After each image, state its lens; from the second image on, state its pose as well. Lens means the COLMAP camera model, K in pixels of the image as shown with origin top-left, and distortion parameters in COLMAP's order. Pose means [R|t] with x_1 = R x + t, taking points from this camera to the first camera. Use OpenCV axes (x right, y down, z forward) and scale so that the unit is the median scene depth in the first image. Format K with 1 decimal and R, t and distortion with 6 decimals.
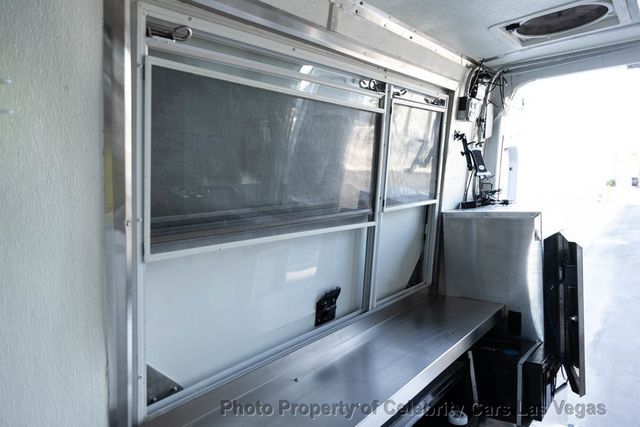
lens RADIAL K [[468.9, 0, 319.9], [0, 468.9, 209.8], [0, 0, 1]] dist [-0.019995, 0.000734]
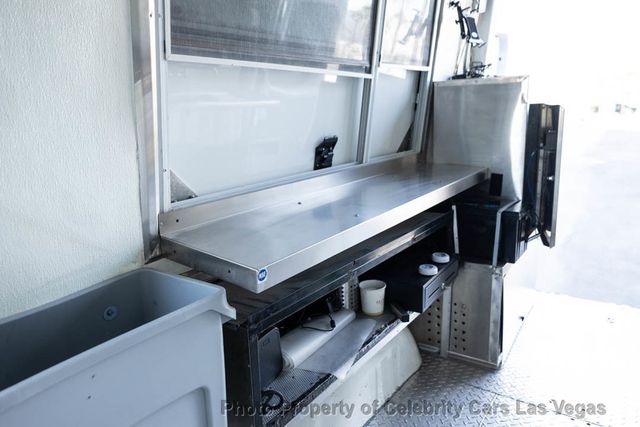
lens RADIAL K [[468.9, 0, 319.9], [0, 468.9, 209.8], [0, 0, 1]] dist [-0.019995, 0.000734]
pose [[0.999269, 0.006101, 0.037750, -0.029073], [-0.012294, 0.986038, 0.166067, 0.126780], [-0.036210, -0.166409, 0.985392, -0.057973]]
